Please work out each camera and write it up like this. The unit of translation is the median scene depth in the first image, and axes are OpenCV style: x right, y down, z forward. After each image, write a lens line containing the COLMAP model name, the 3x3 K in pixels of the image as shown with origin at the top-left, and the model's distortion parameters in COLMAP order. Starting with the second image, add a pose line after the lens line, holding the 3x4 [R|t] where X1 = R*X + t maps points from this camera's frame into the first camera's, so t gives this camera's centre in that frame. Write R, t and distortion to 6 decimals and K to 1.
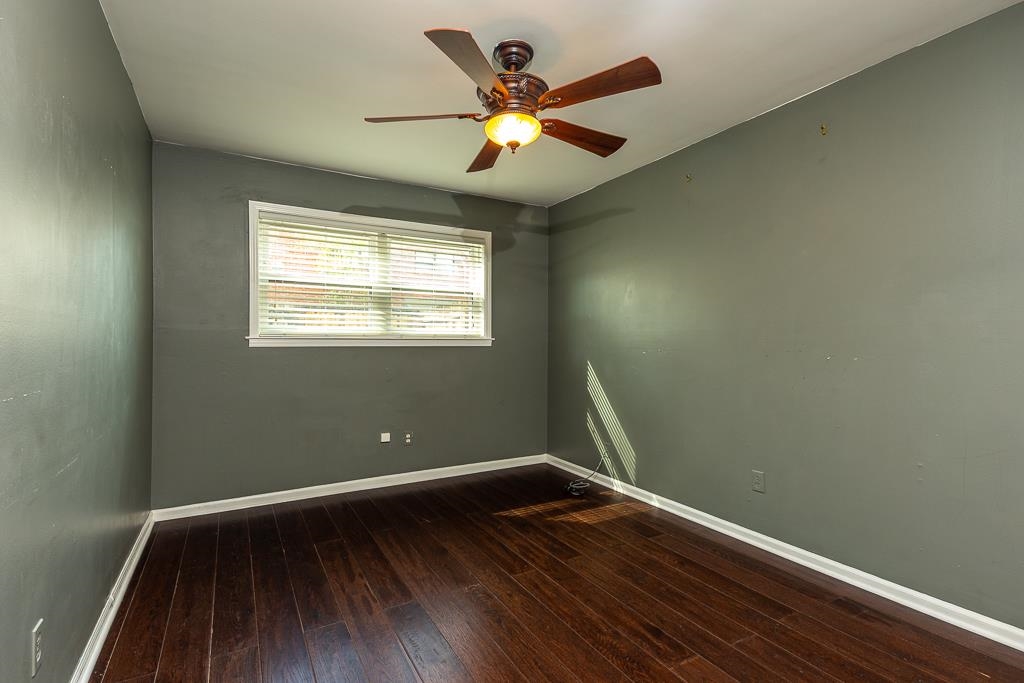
lens RADIAL K [[493.9, 0, 506.6], [0, 493.9, 342.3], [0, 0, 1]] dist [0.046666, -0.013617]
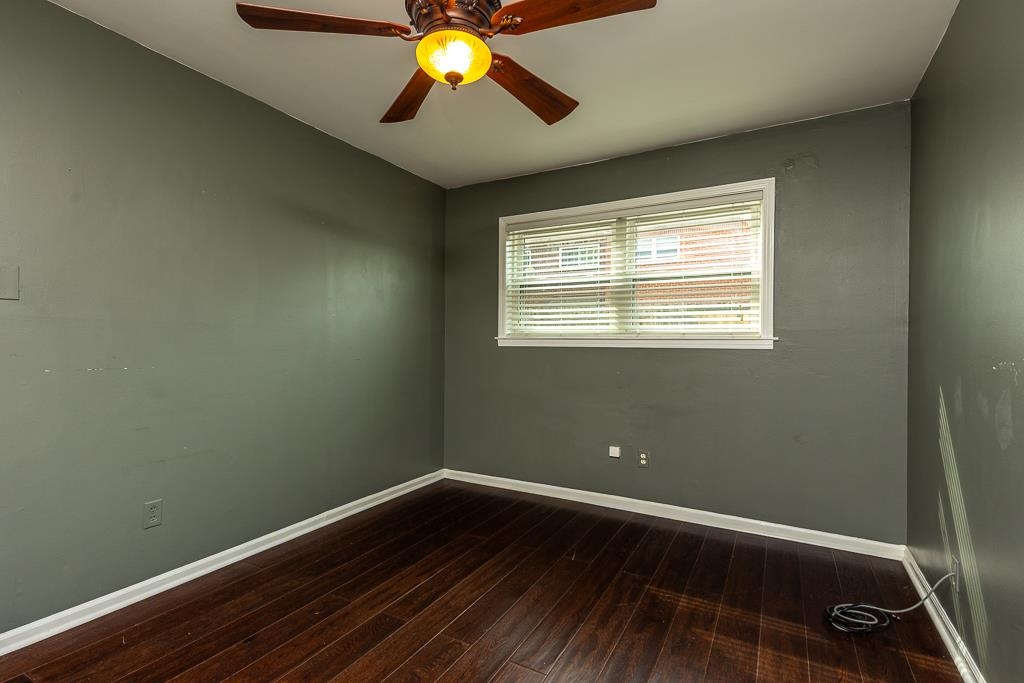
lens RADIAL K [[493.9, 0, 509.5], [0, 493.9, 340.3], [0, 0, 1]] dist [0.046666, -0.013617]
pose [[0.508498, 0.000590, -0.861063, 0.415105], [-0.003672, 0.999992, -0.001483, -0.002168], [0.861055, 0.003916, 0.508496, 0.398549]]
